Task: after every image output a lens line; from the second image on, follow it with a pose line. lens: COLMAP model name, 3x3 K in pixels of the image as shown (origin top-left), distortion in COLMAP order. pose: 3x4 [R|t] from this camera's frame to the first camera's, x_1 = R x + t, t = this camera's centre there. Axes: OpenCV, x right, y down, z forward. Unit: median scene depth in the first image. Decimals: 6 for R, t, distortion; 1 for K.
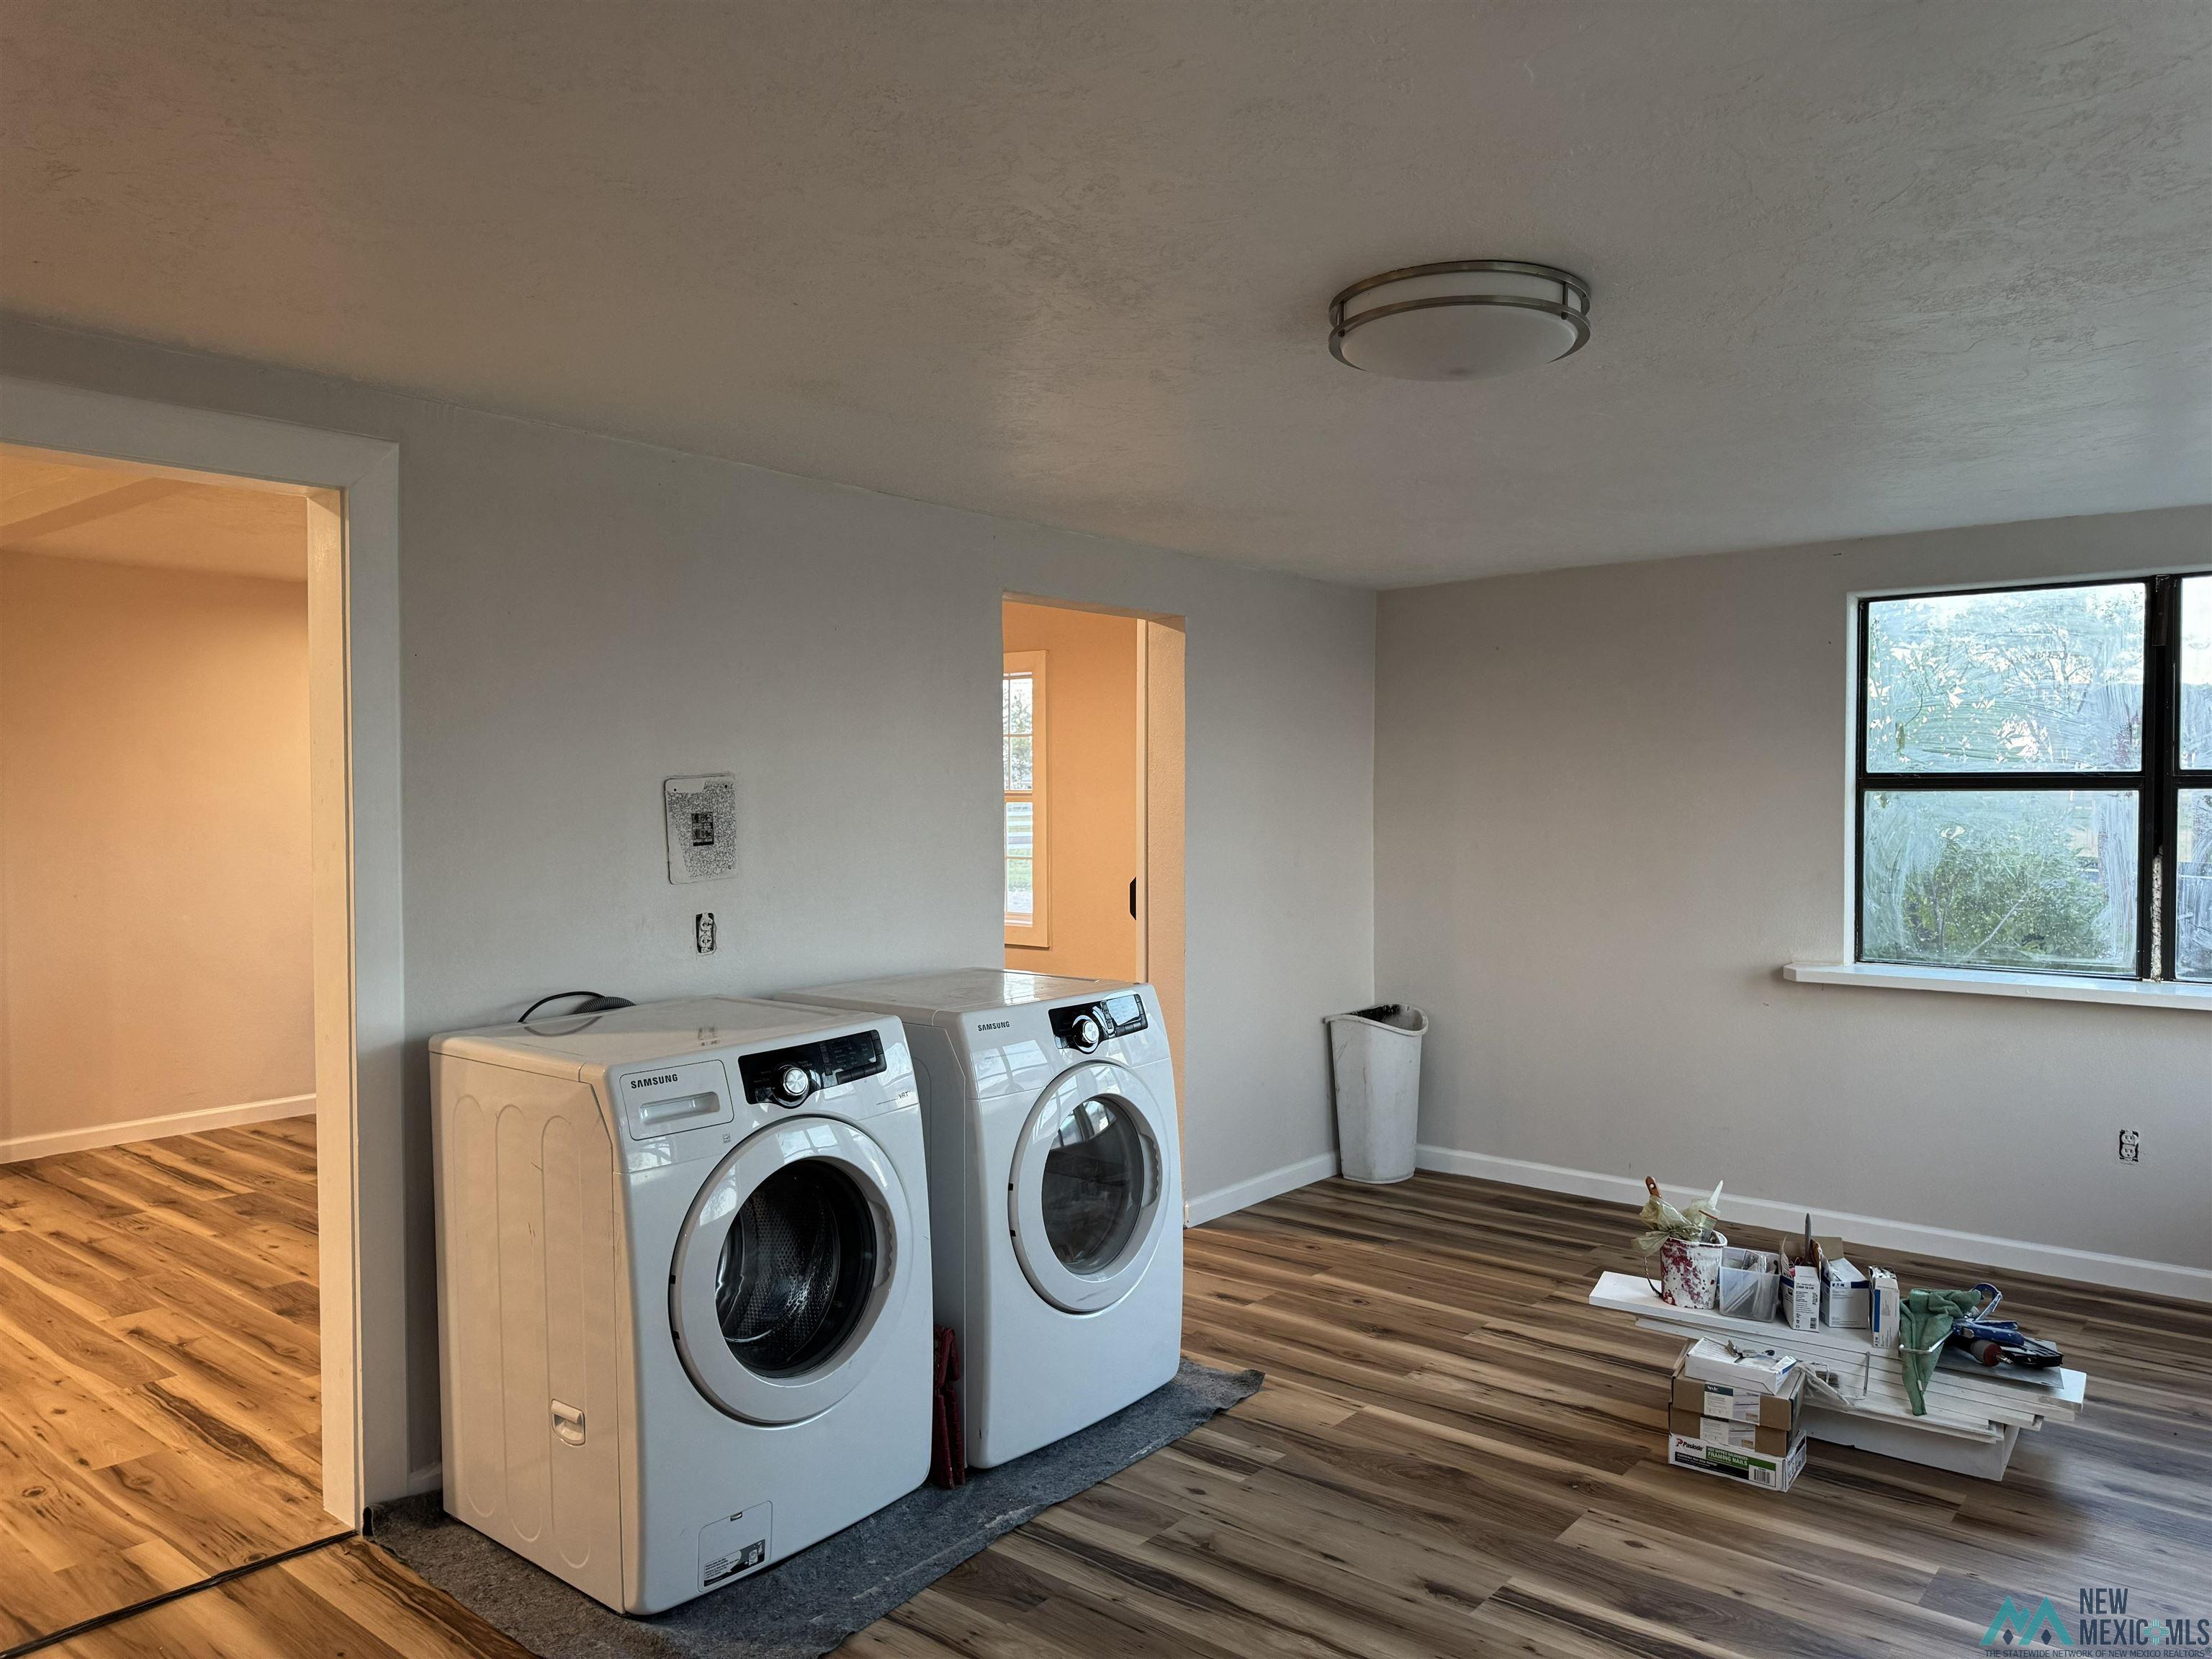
lens RADIAL K [[1521.9, 0, 1117.6], [0, 1521.9, 836.5], [0, 0, 1]] dist [0.079039, -0.098726]
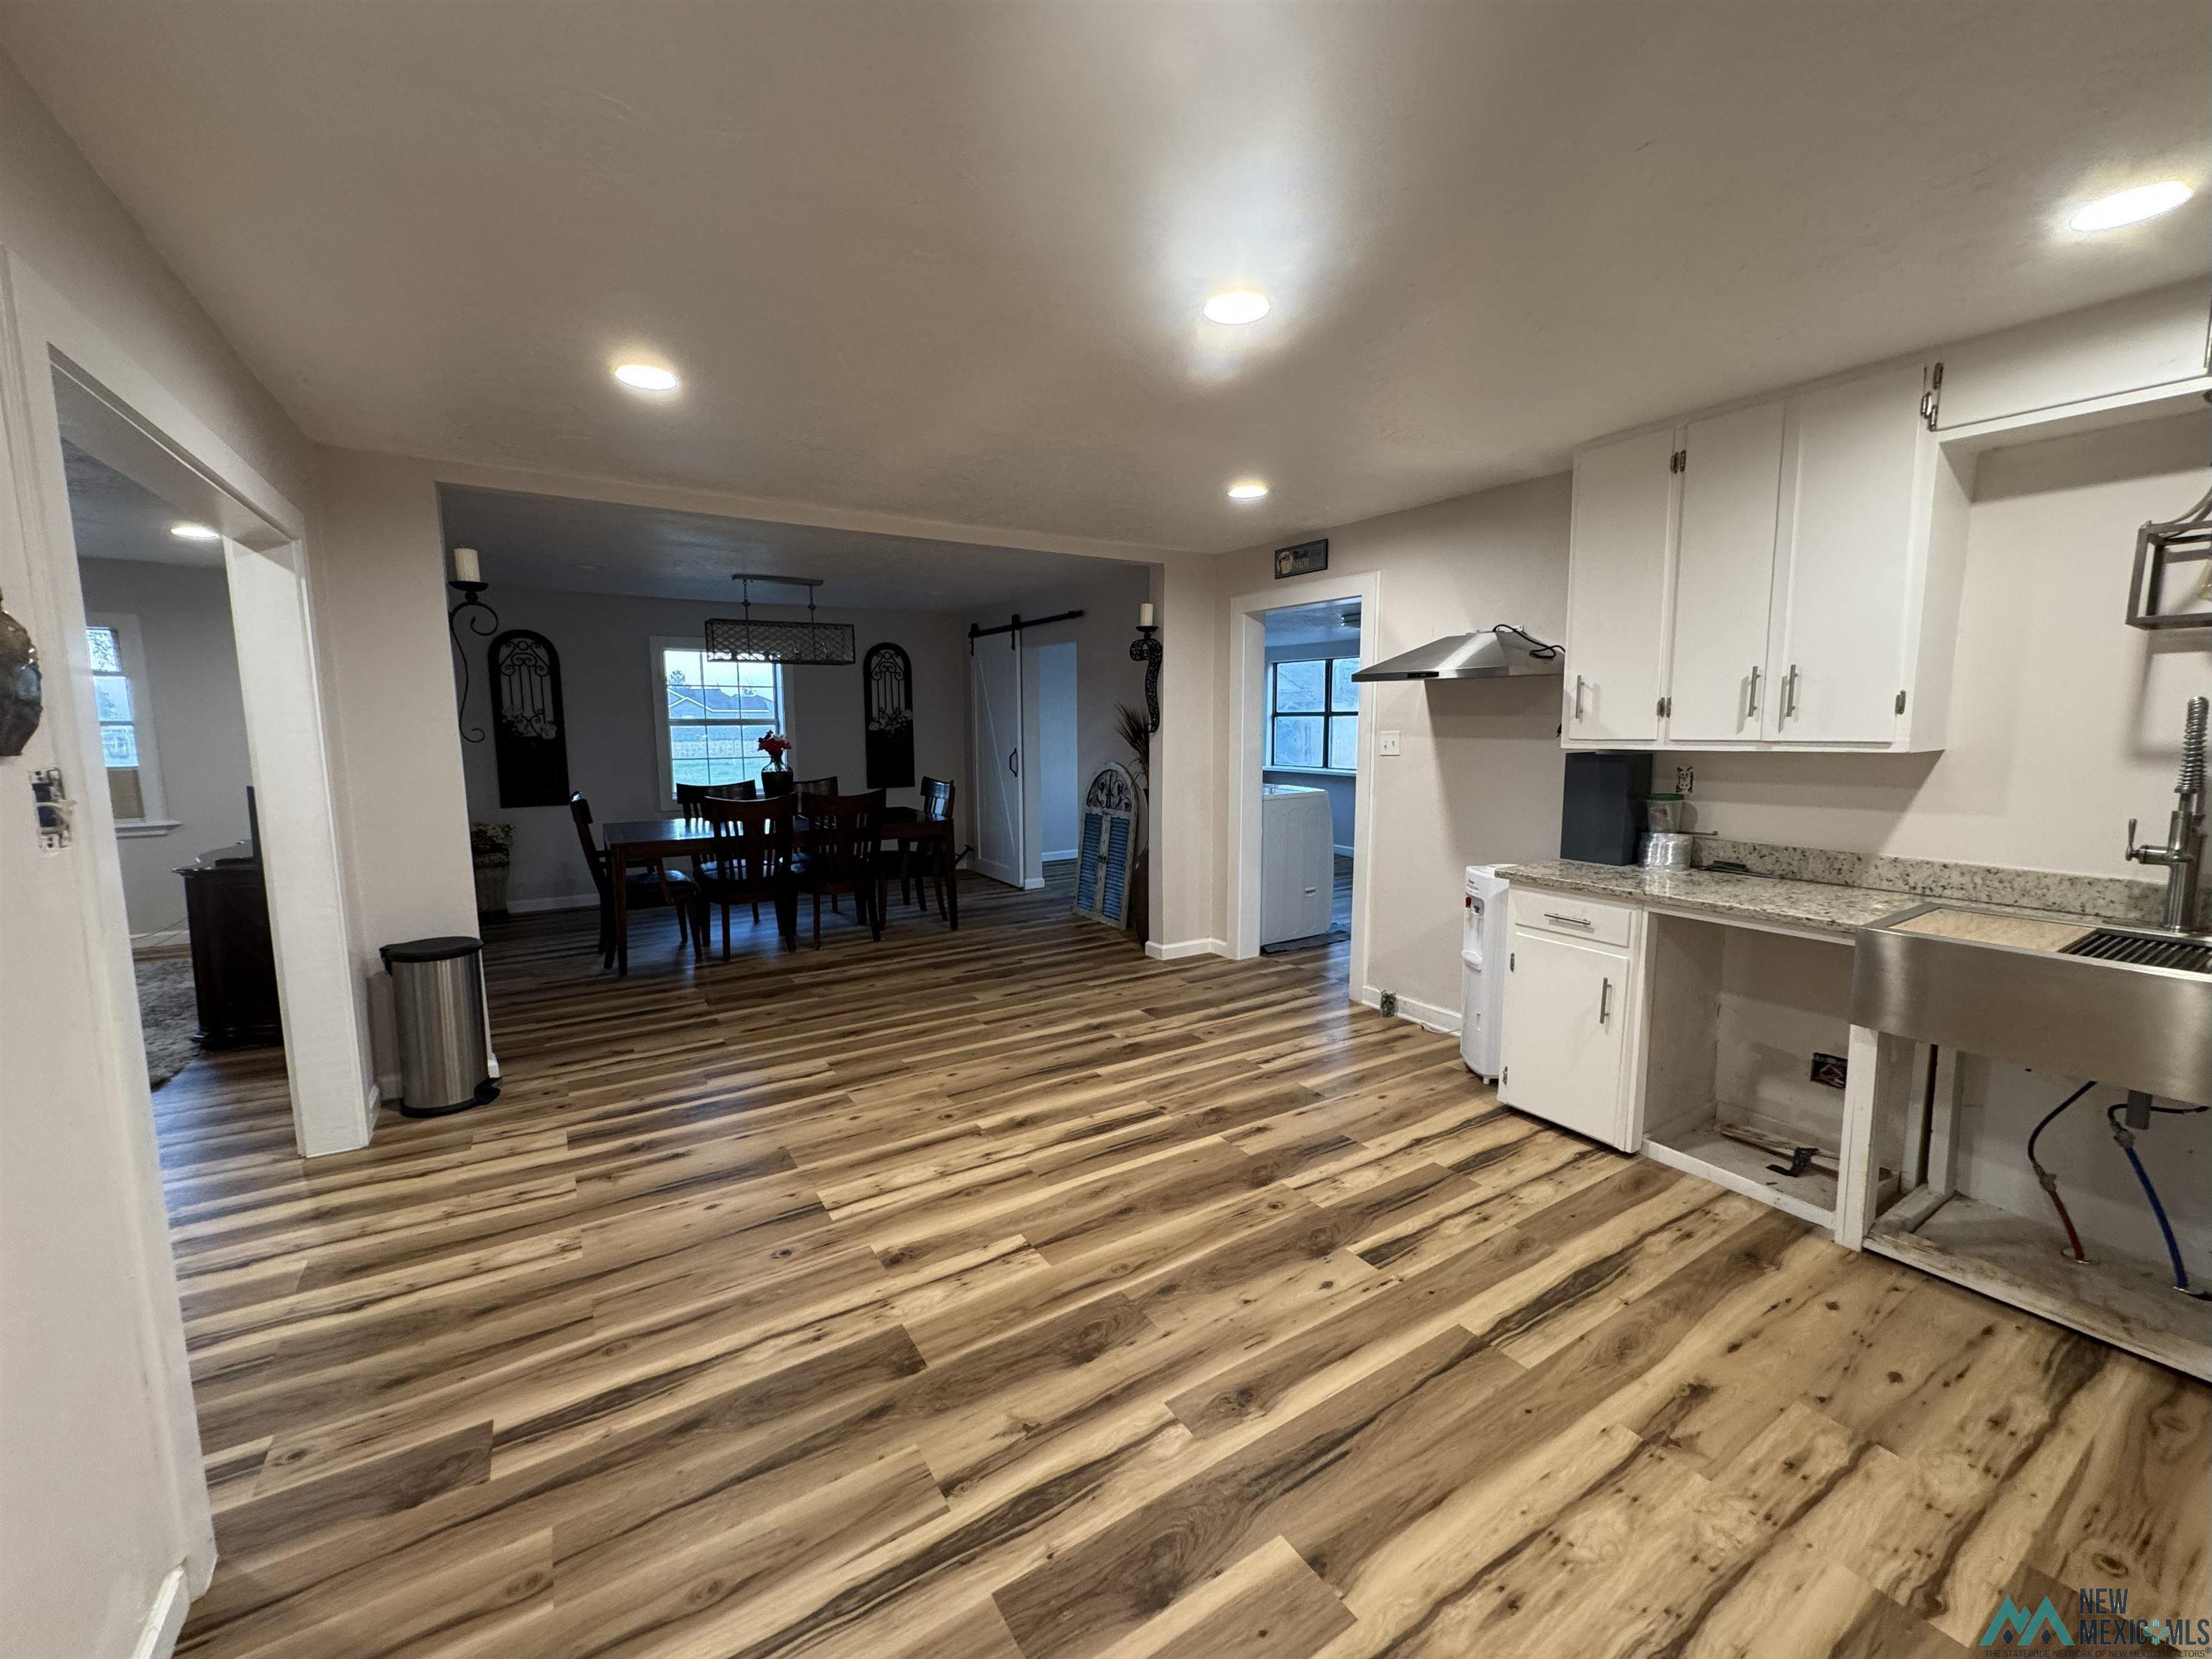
lens RADIAL K [[889.4, 0, 1105.3], [0, 889.4, 829.1], [0, 0, 1]] dist [-0.001636, 0.000594]
pose [[0.316559, -0.116959, 0.941335, -1.680734], [0.034226, 0.993132, 0.111885, -0.008950], [-0.947955, -0.003200, 0.318388, 0.543955]]
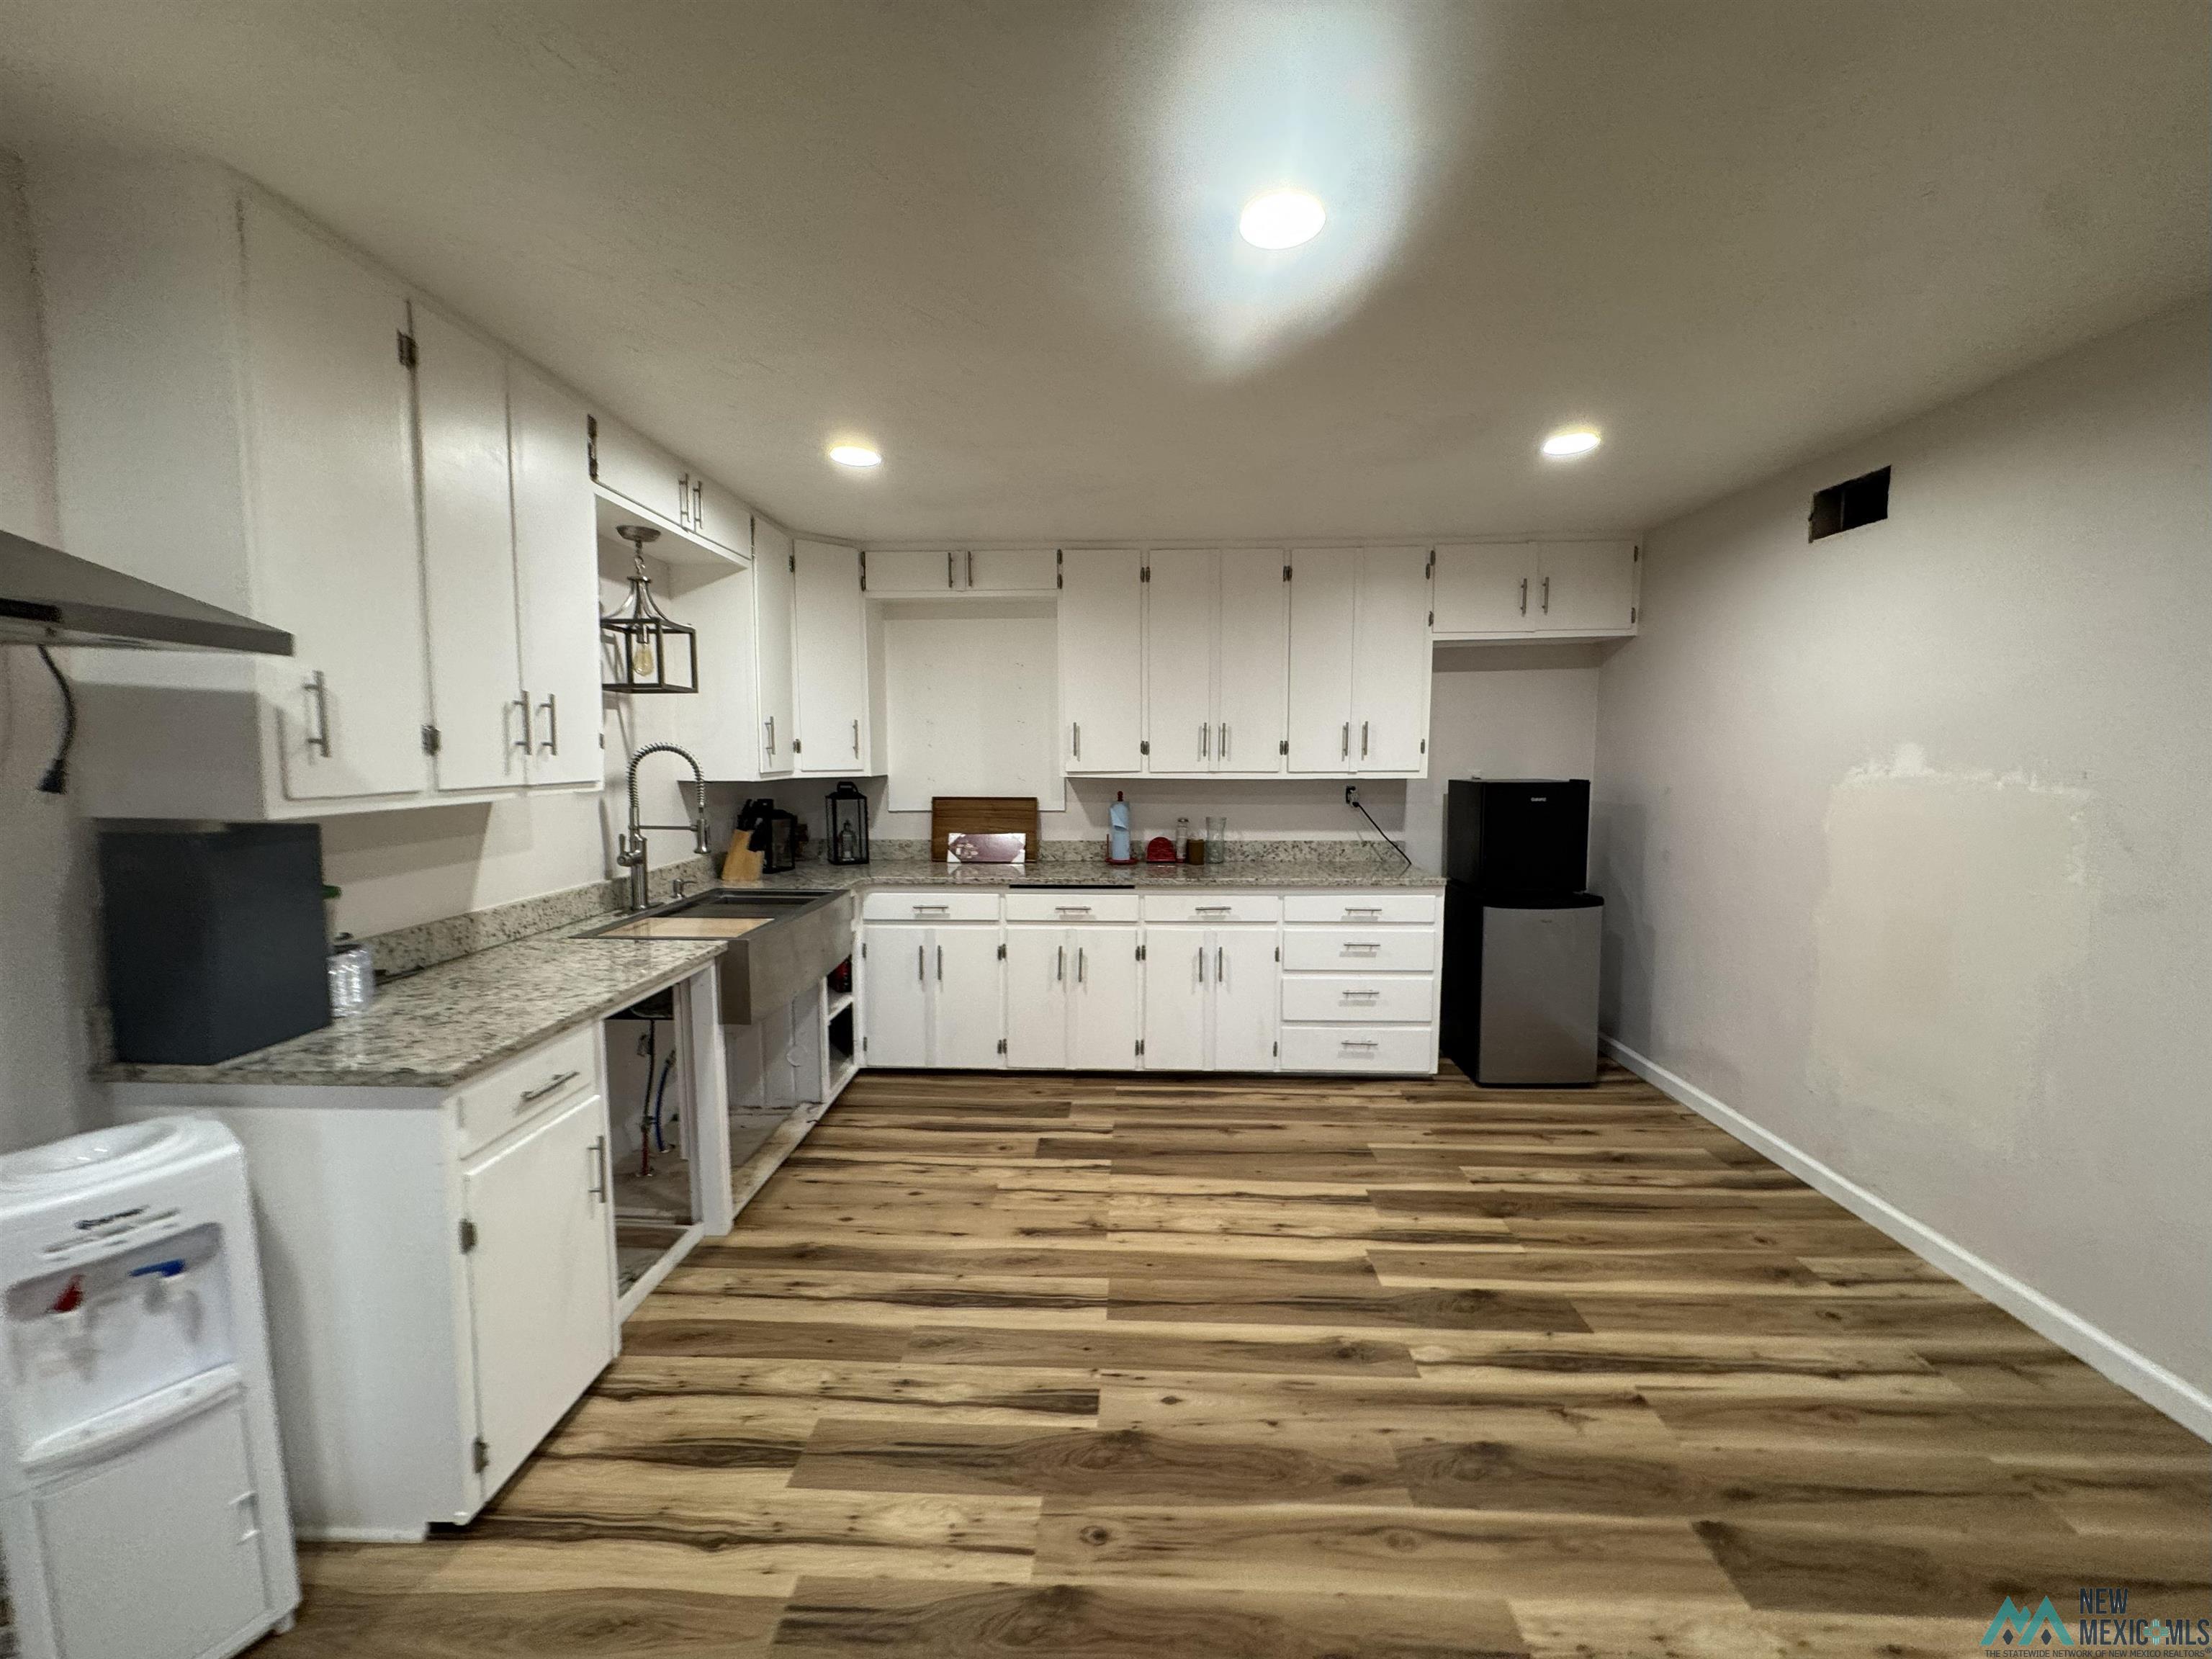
lens RADIAL K [[879.1, 0, 1106.0], [0, 879.1, 829.5], [0, 0, 1]] dist [-0.001459, 0.000367]
pose [[-0.798885, 0.048983, -0.599486, -0.837157], [-0.021141, 0.993776, 0.109373, -0.021805], [0.601112, 0.100050, -0.792877, 0.920998]]
